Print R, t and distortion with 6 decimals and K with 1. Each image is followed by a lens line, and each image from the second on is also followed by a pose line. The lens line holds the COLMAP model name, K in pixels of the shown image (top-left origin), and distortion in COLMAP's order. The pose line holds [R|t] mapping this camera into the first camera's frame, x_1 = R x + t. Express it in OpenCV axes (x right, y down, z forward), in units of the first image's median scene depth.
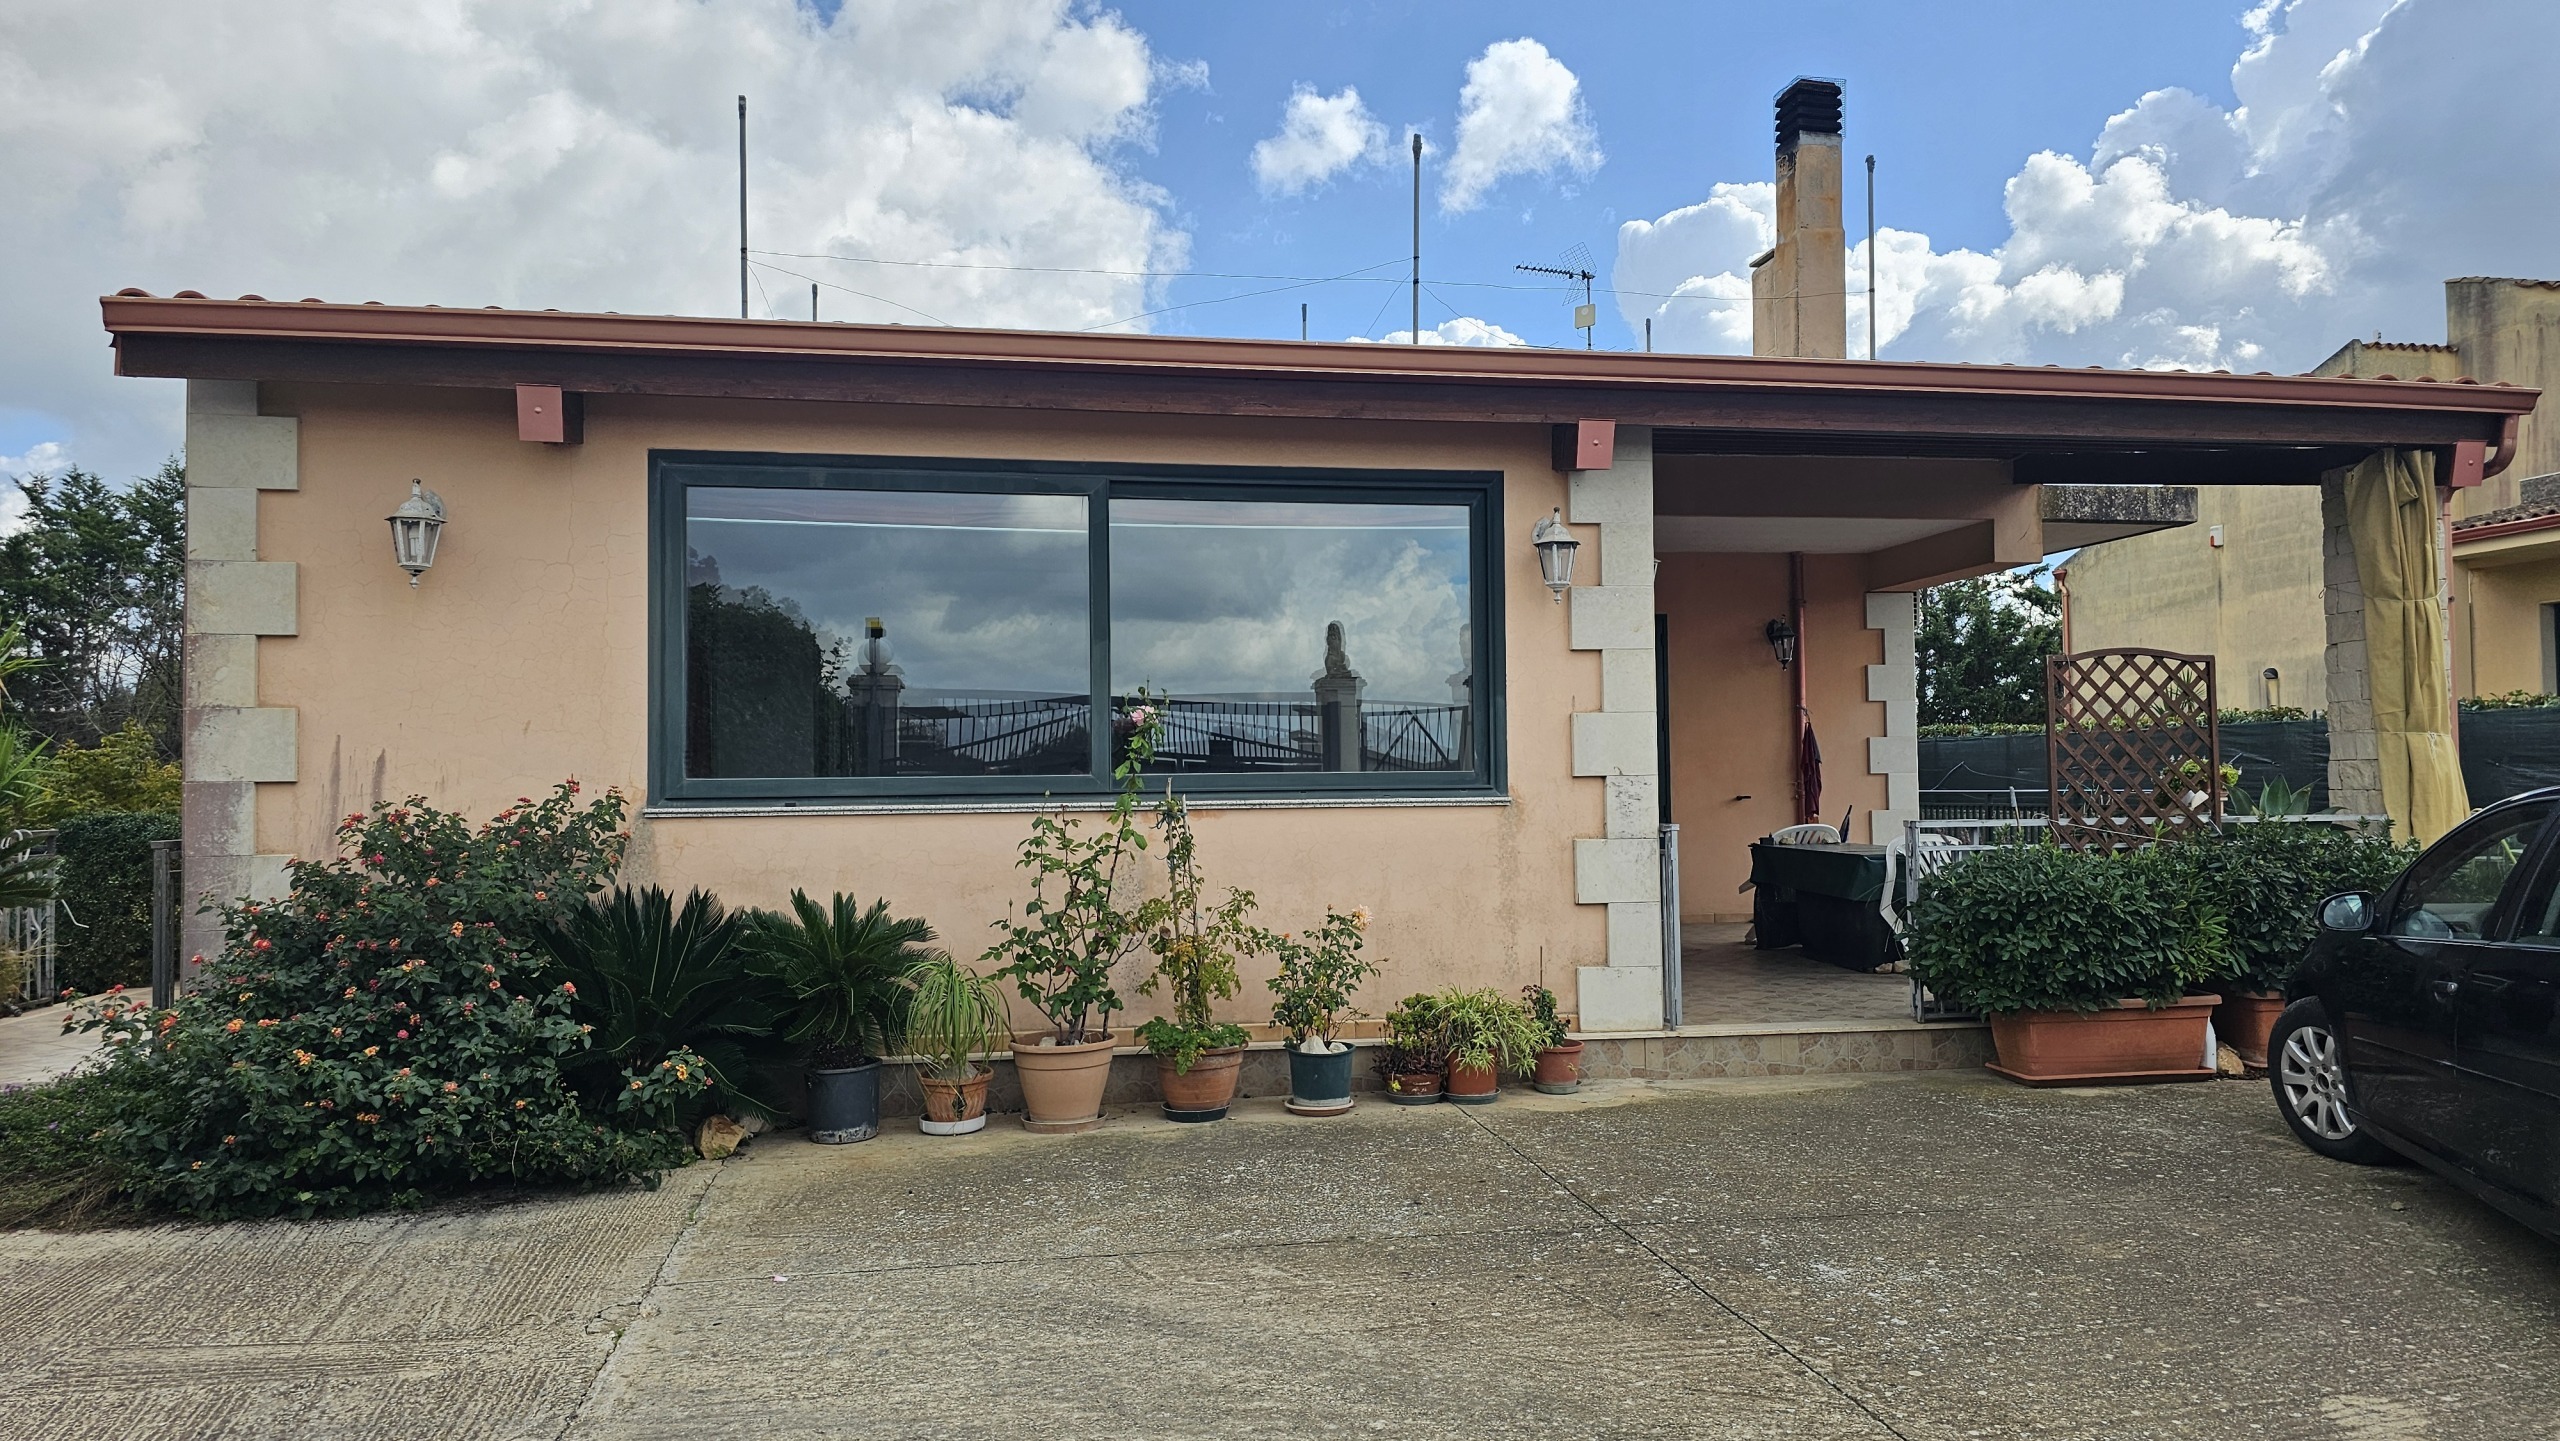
lens RADIAL K [[1678.9, 0, 1280.0], [0, 1678.9, 720.5], [0, 0, 1]] dist [0.077202, -0.075057]
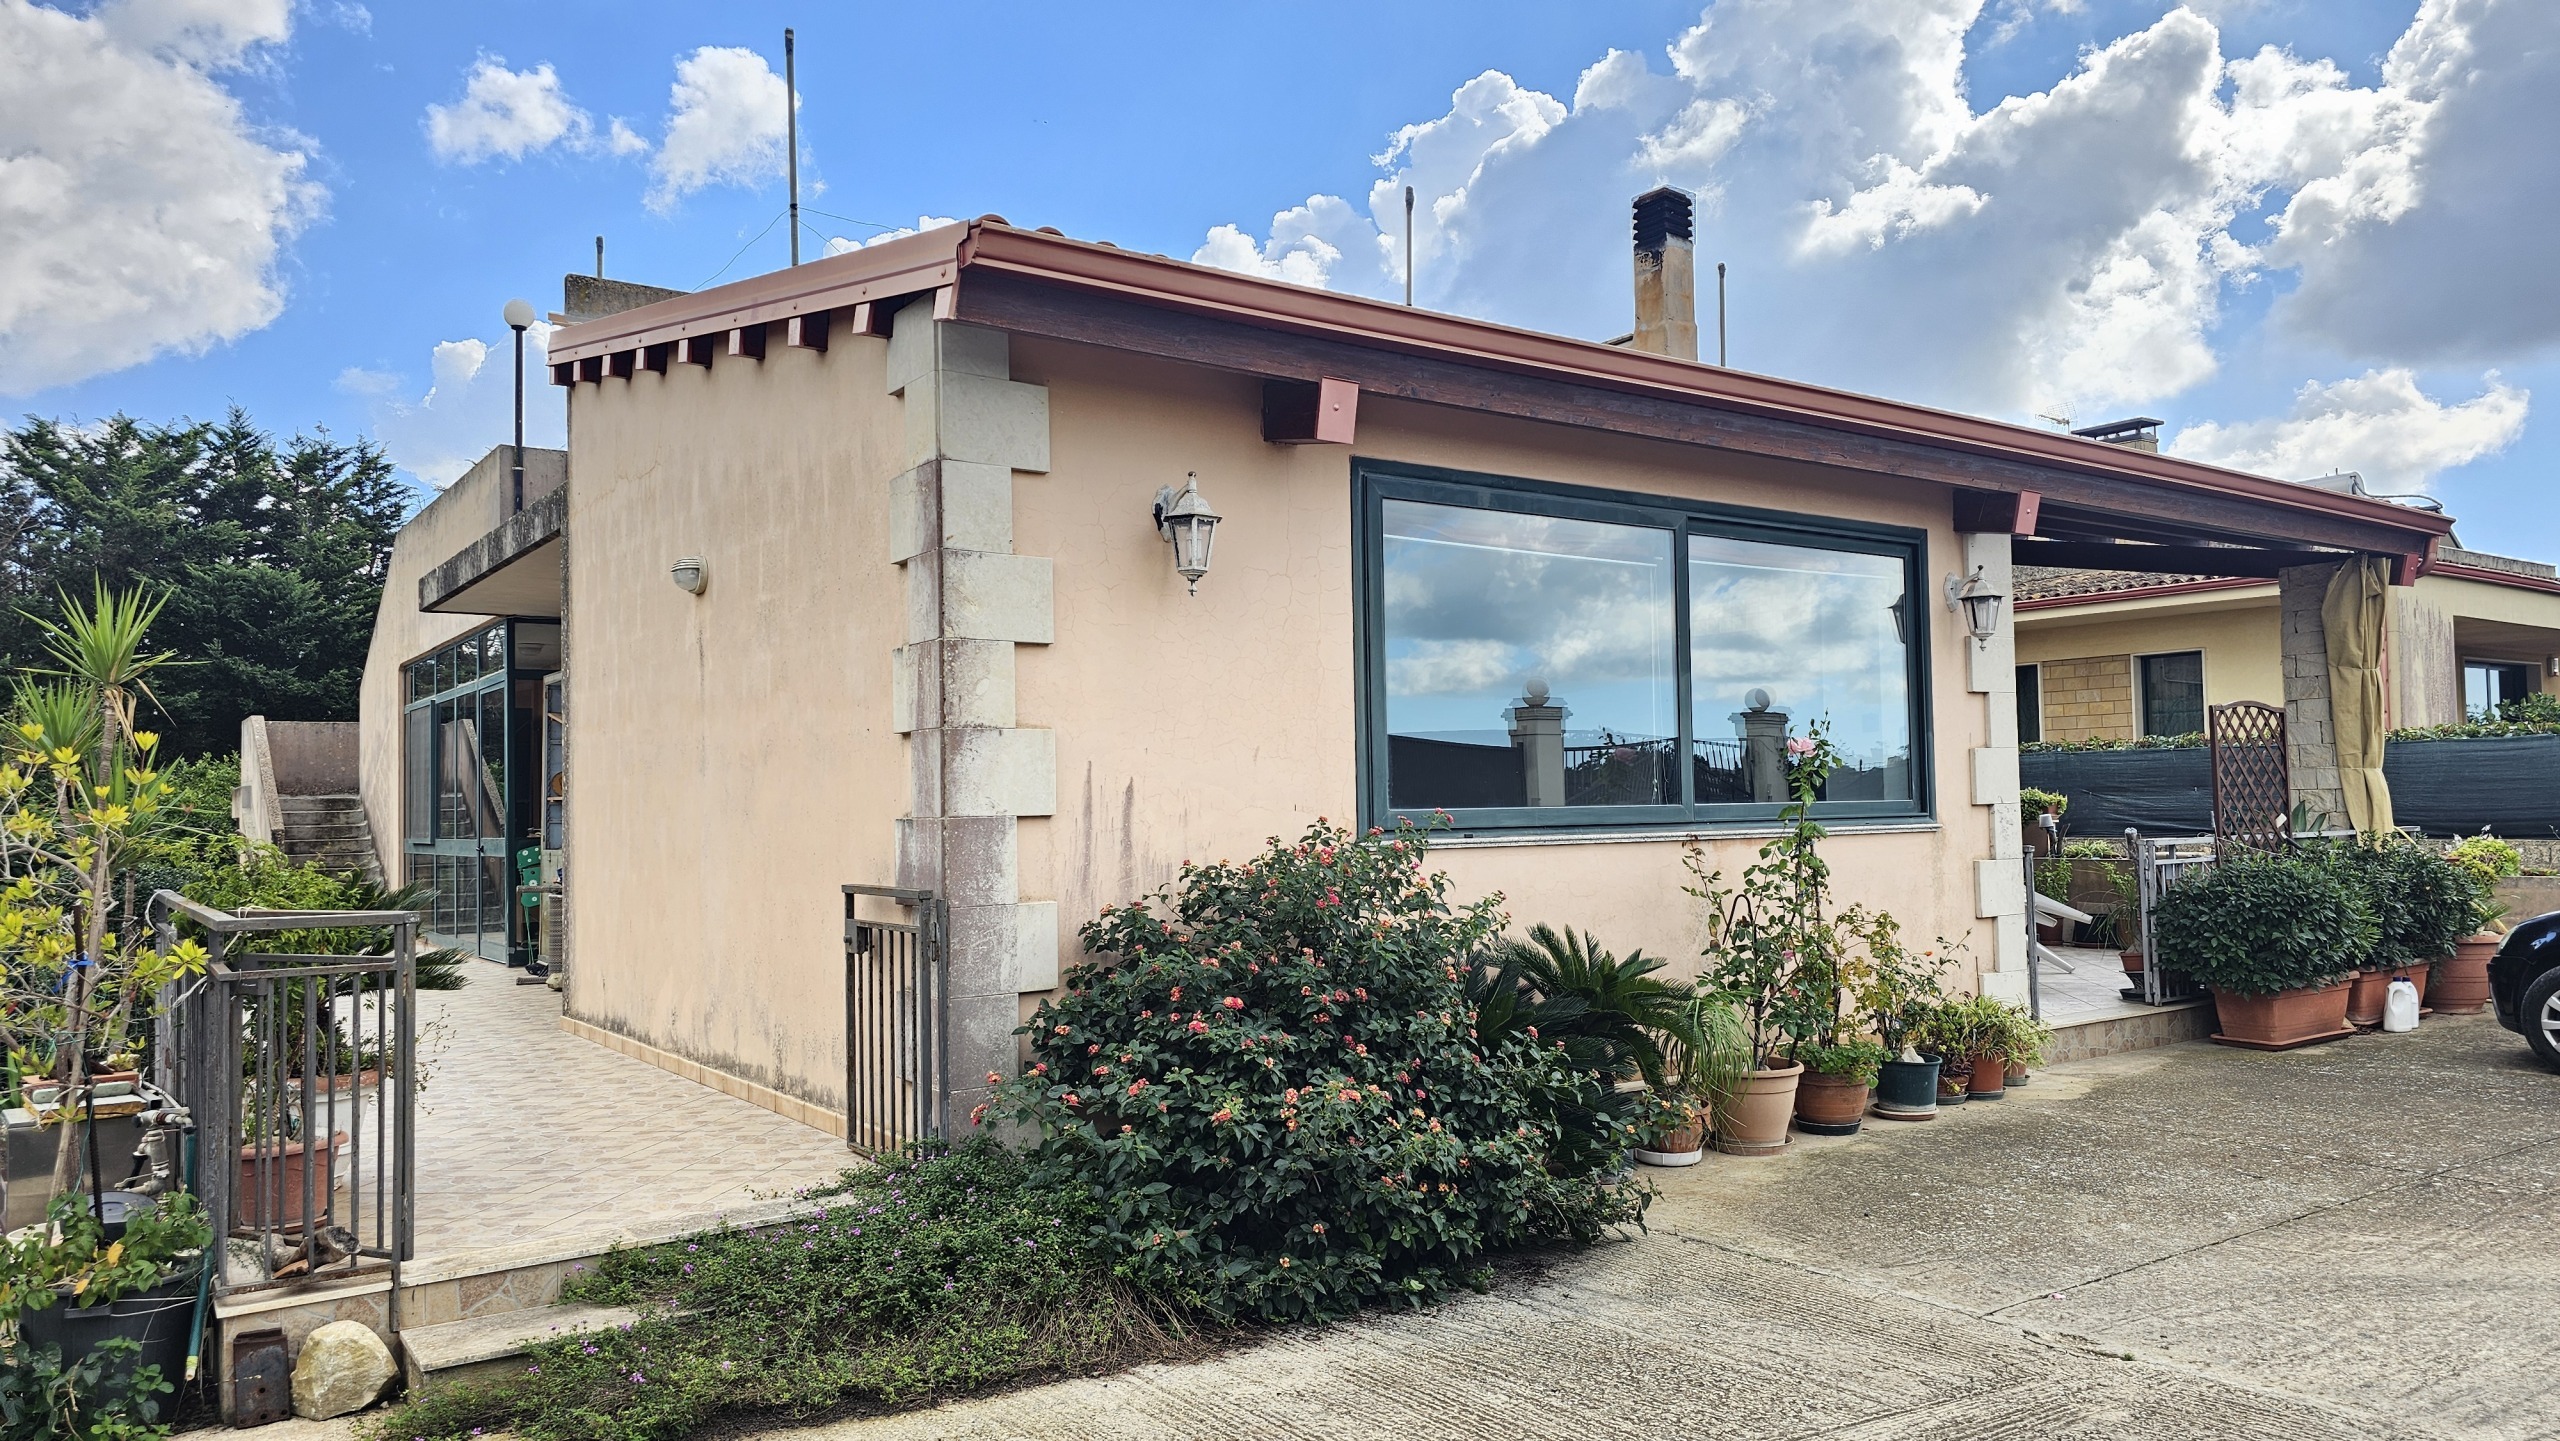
lens RADIAL K [[1657.7, 0, 1233.4], [0, 1657.7, 749.1], [0, 0, 1]] dist [0.099872, -0.111009]
pose [[0.907614, 0.009588, 0.419696, -0.814058], [-0.009742, 0.999951, -0.001776, 0.003171], [-0.419692, -0.002477, 0.907663, 0.202843]]
